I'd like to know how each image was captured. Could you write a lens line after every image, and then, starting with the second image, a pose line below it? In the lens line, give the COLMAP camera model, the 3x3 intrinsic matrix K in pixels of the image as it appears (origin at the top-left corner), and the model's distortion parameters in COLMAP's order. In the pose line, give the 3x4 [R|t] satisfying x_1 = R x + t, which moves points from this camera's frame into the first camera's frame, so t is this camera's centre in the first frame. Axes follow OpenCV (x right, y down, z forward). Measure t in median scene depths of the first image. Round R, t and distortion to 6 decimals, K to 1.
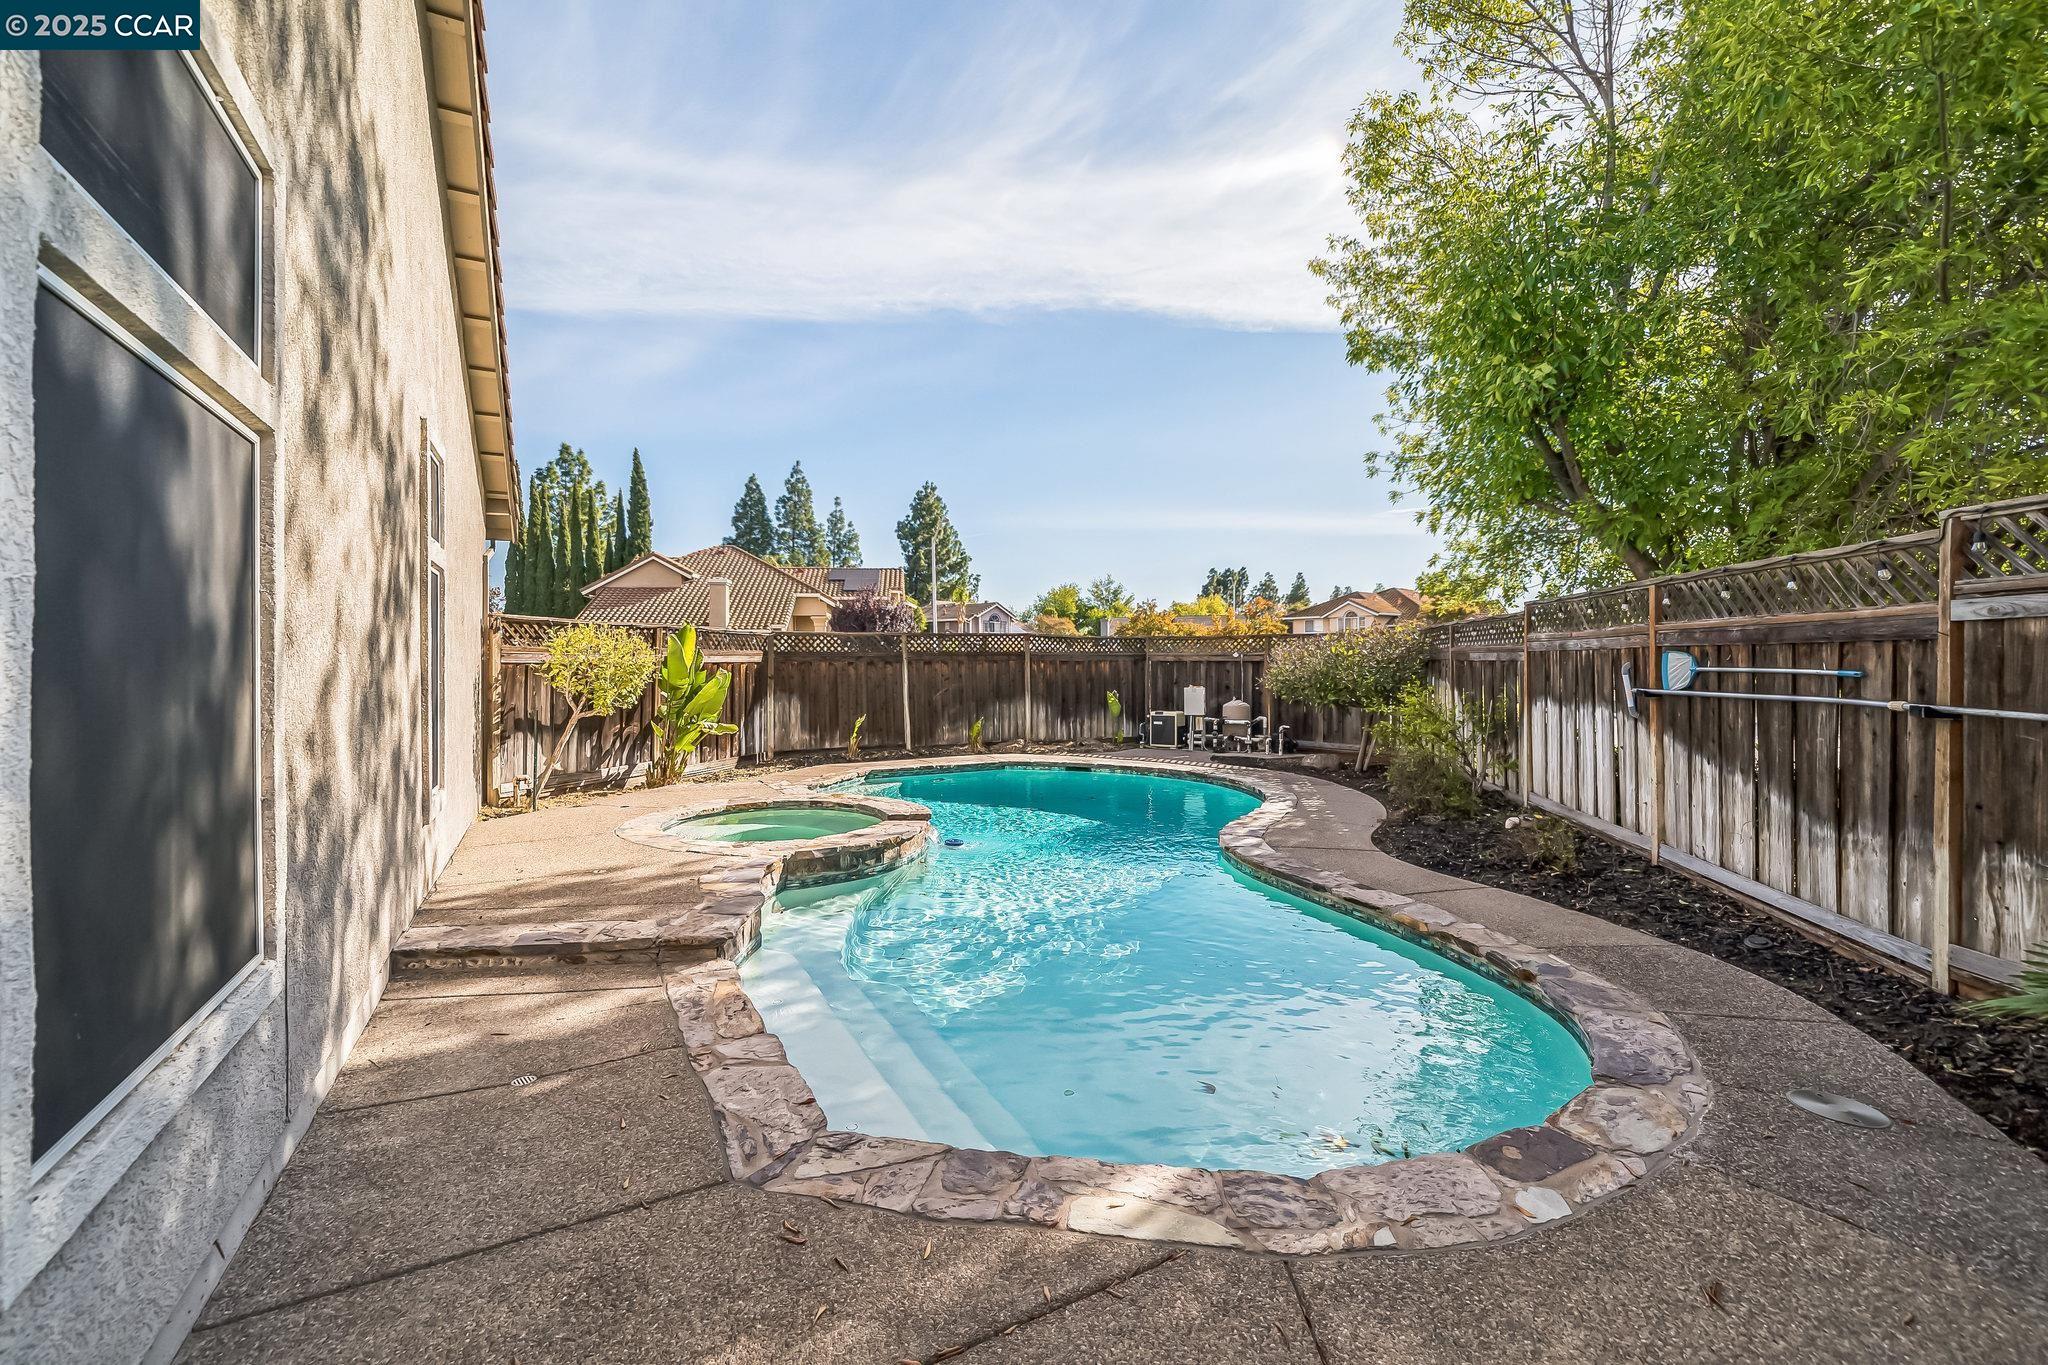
lens RADIAL K [[825.5, 0, 1025.9], [0, 825.5, 671.3], [0, 0, 1]] dist [0.003201, 0.000207]
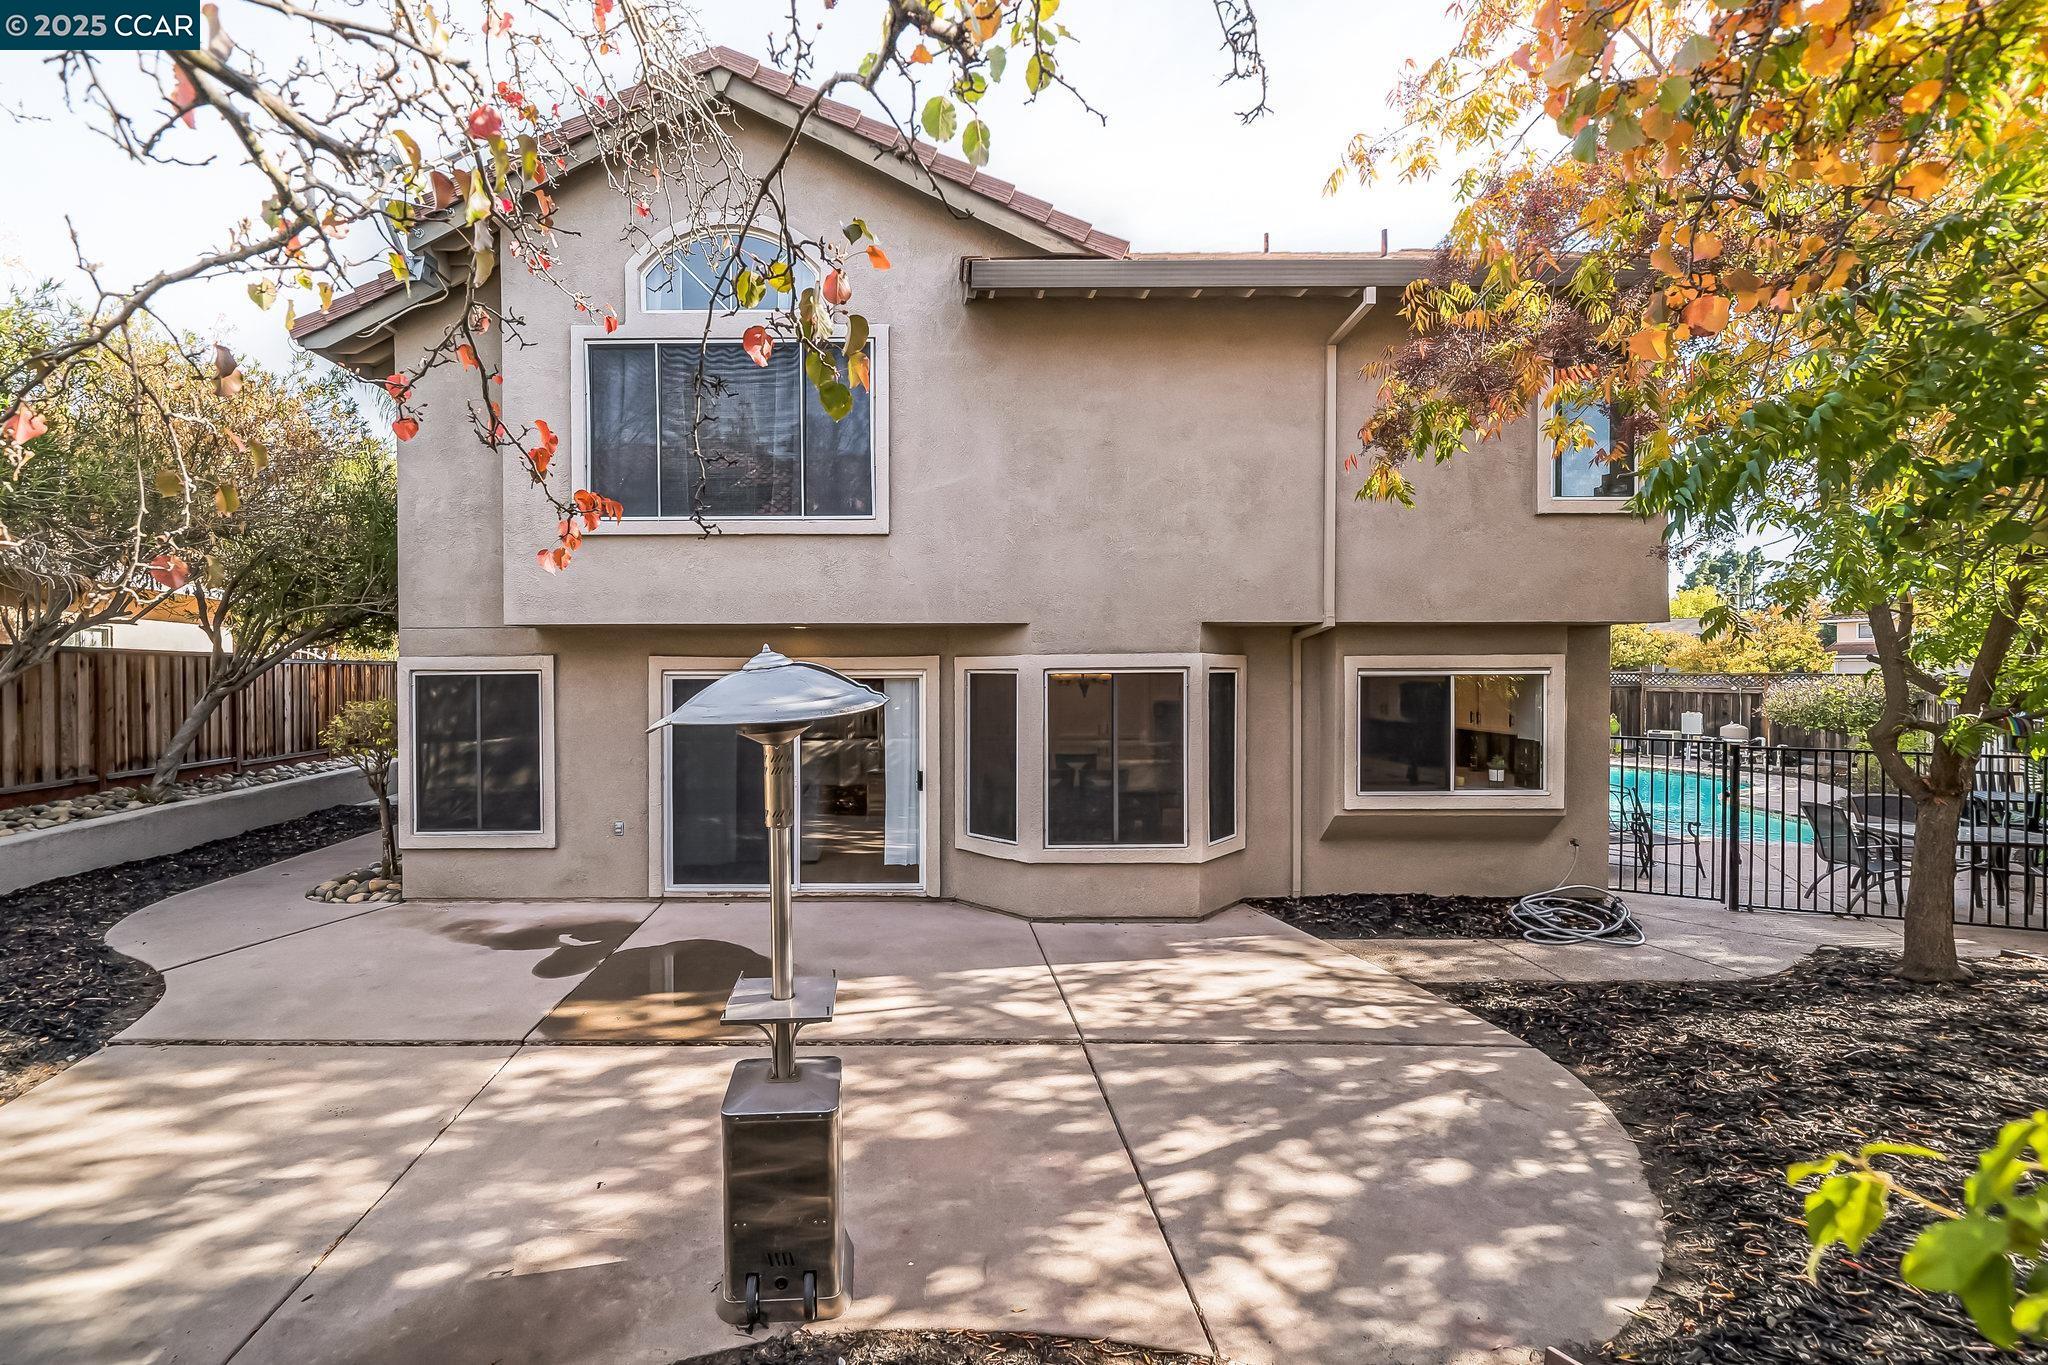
lens RADIAL K [[825.5, 0, 946.9], [0, 825.5, 691.6], [0, 0, 1]] dist [0.003201, 0.000207]
pose [[0.870111, 0.010967, -0.492734, -0.179231], [-0.004052, 0.999878, 0.015099, -0.030181], [0.492839, -0.011141, 0.870049, -0.734438]]
